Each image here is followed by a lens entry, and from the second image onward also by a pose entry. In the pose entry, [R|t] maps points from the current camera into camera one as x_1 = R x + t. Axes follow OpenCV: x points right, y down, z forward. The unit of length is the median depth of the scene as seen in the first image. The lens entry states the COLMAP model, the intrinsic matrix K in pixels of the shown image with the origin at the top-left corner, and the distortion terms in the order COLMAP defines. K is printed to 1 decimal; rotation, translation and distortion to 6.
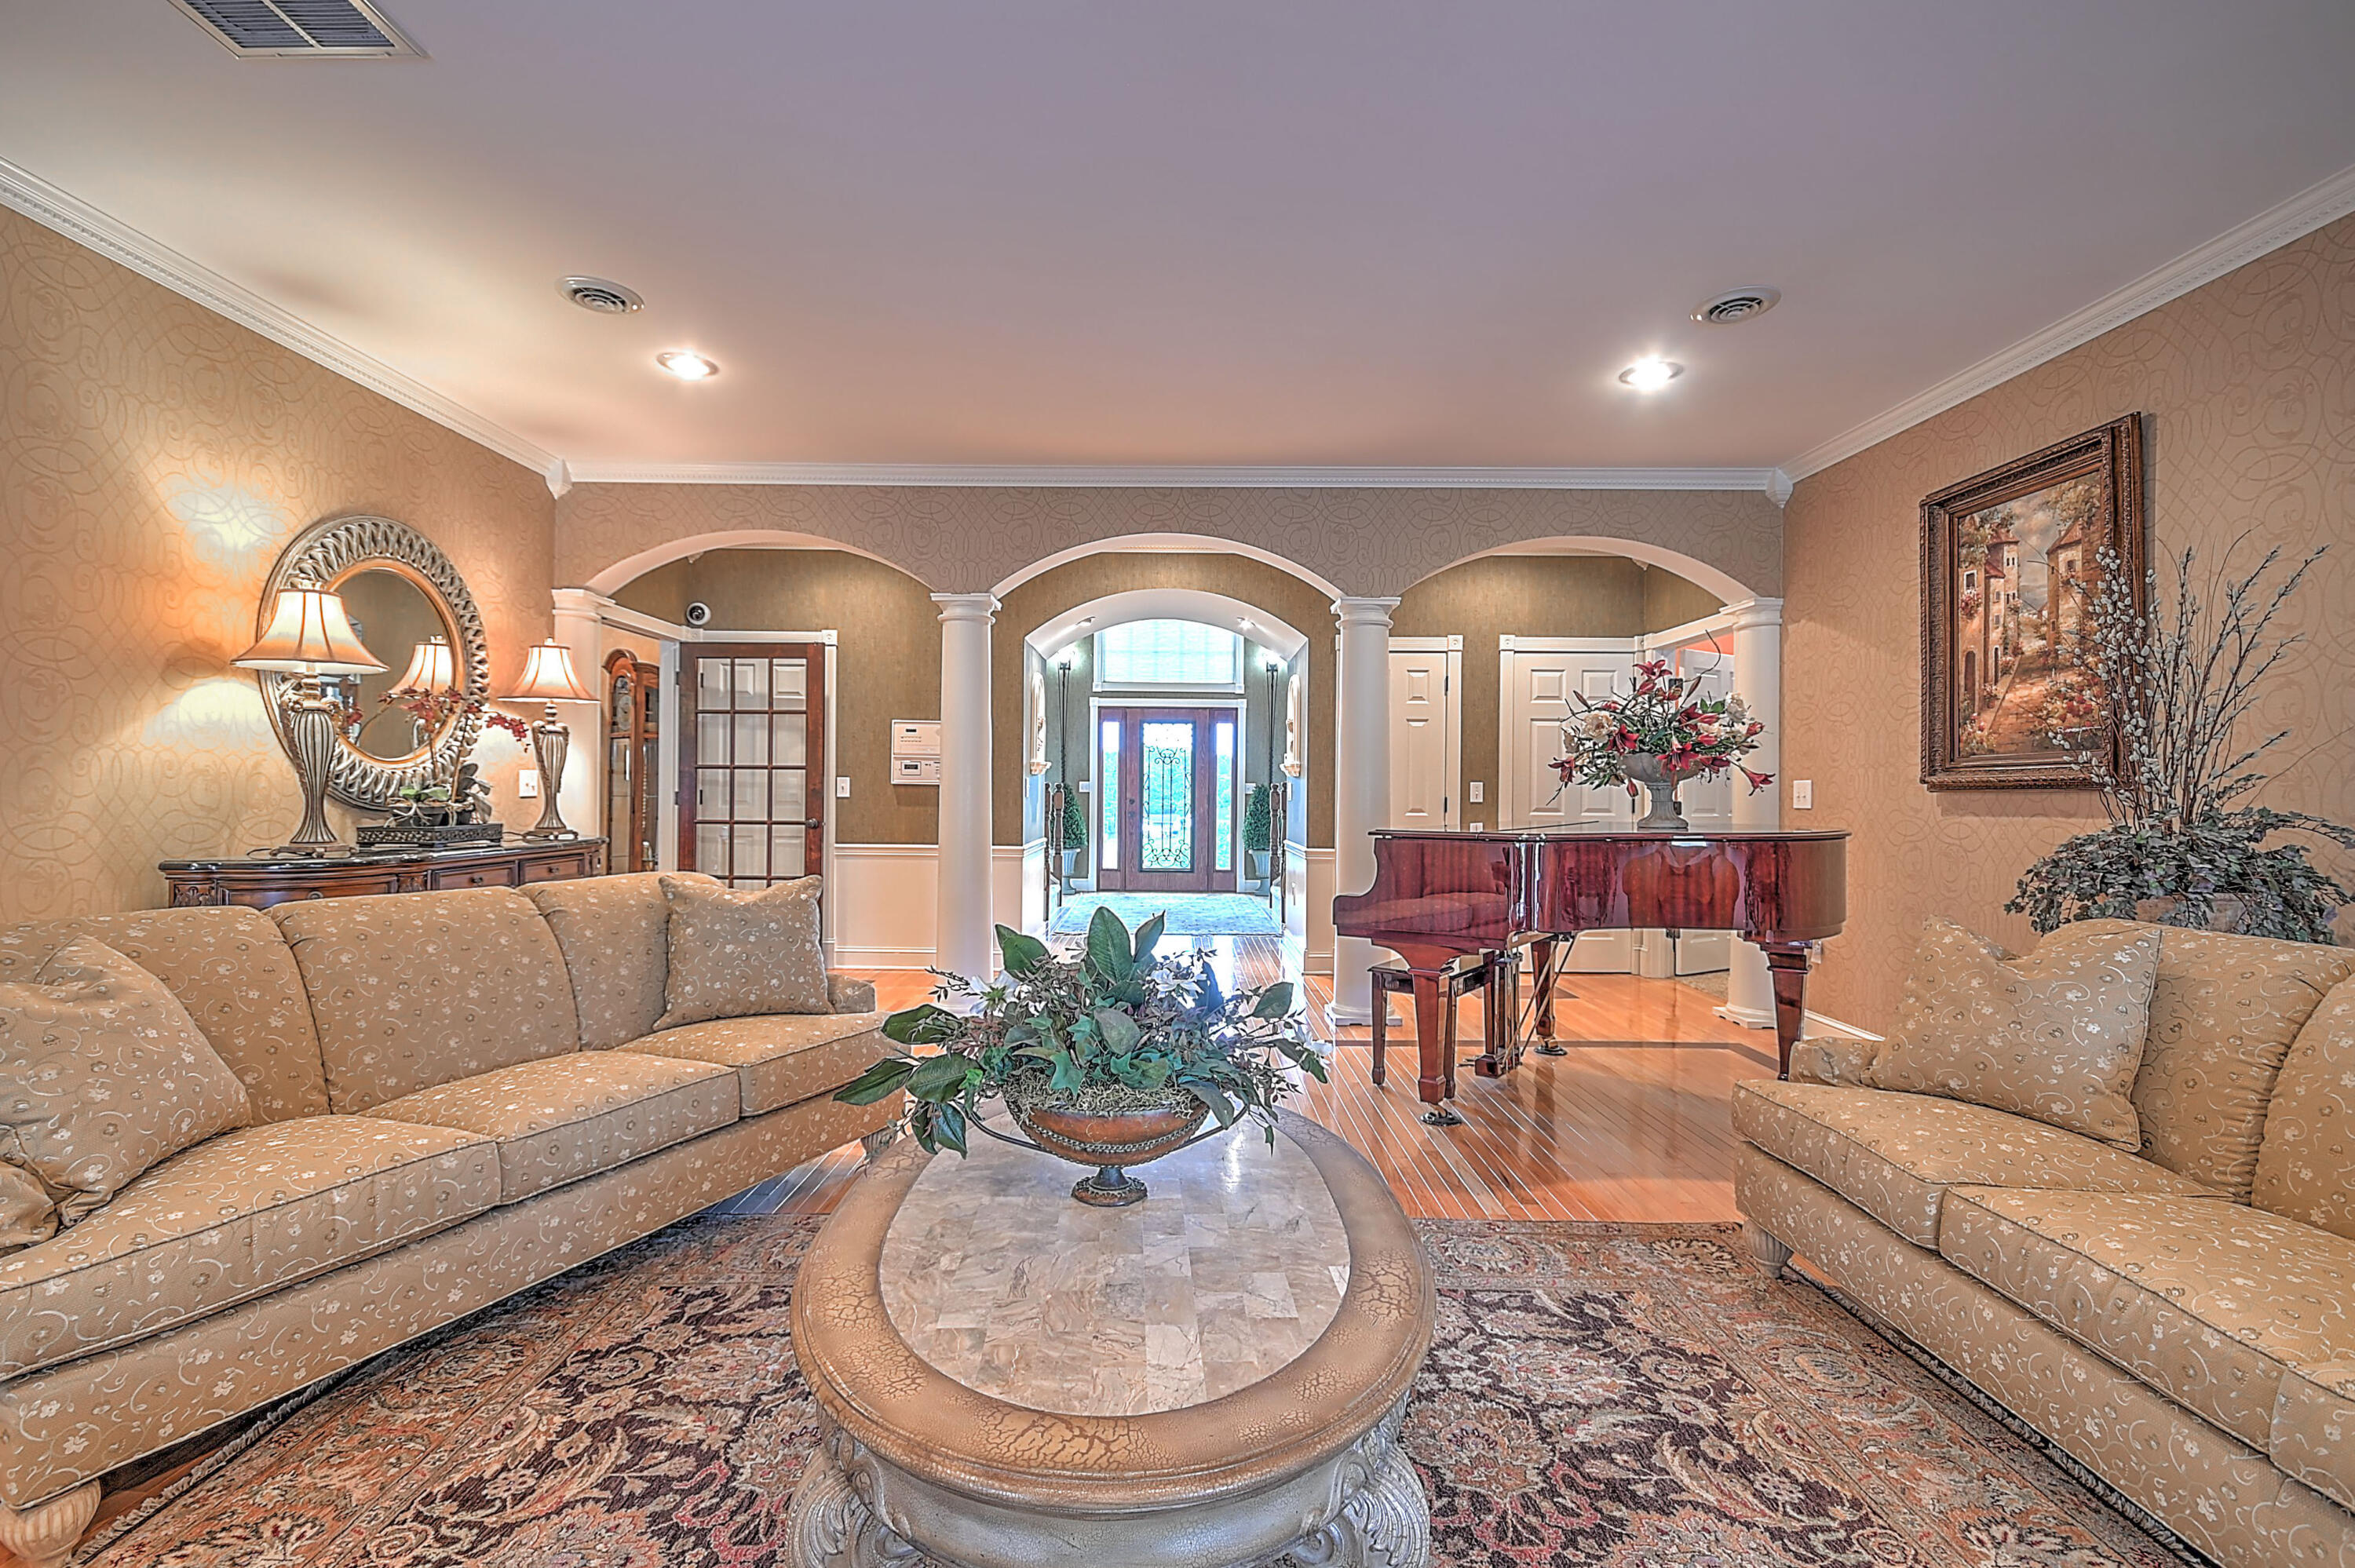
lens RADIAL K [[1042.0, 0, 1173.0], [0, 1042.0, 782.5], [0, 0, 1]] dist [-0.022452, 0.000211]
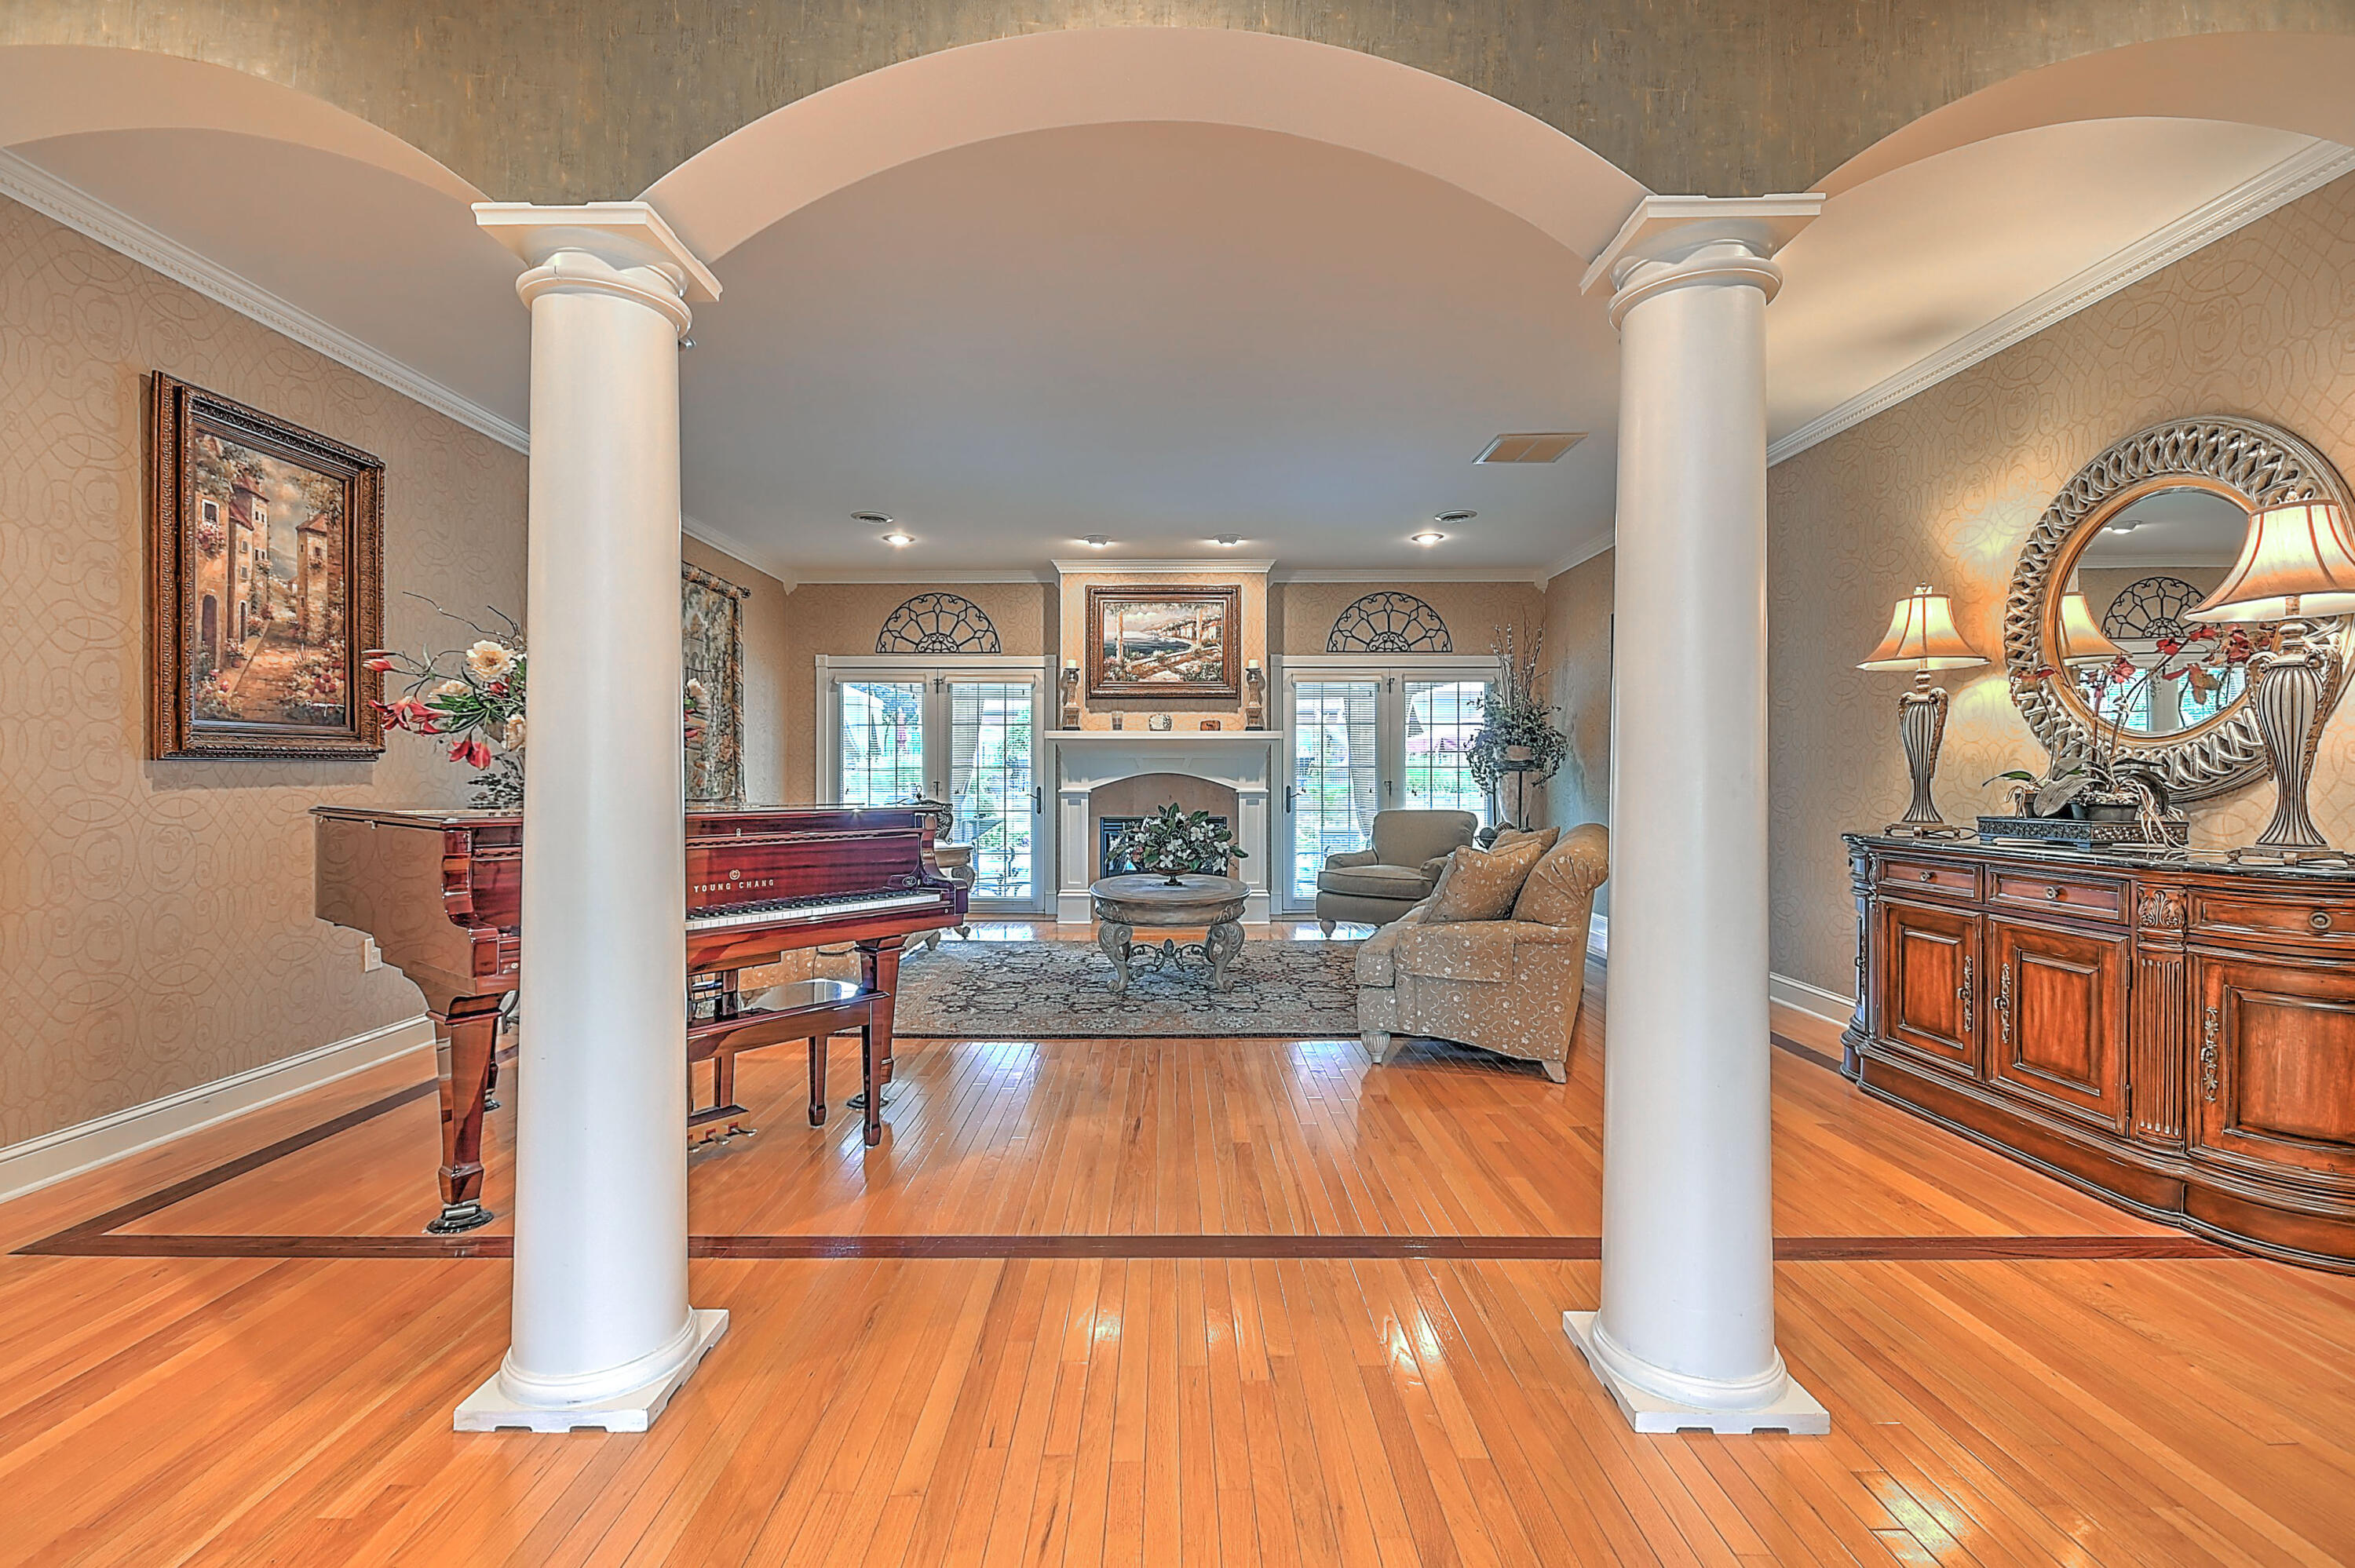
lens RADIAL K [[1042.0, 0, 1162.5], [0, 1042.0, 782.5], [0, 0, 1]] dist [-0.022452, 0.000211]
pose [[-0.999909, -0.009503, 0.009566, -0.025691], [-0.009487, 0.999954, 0.001634, 0.019439], [-0.009581, 0.001543, -0.999953, 1.913413]]
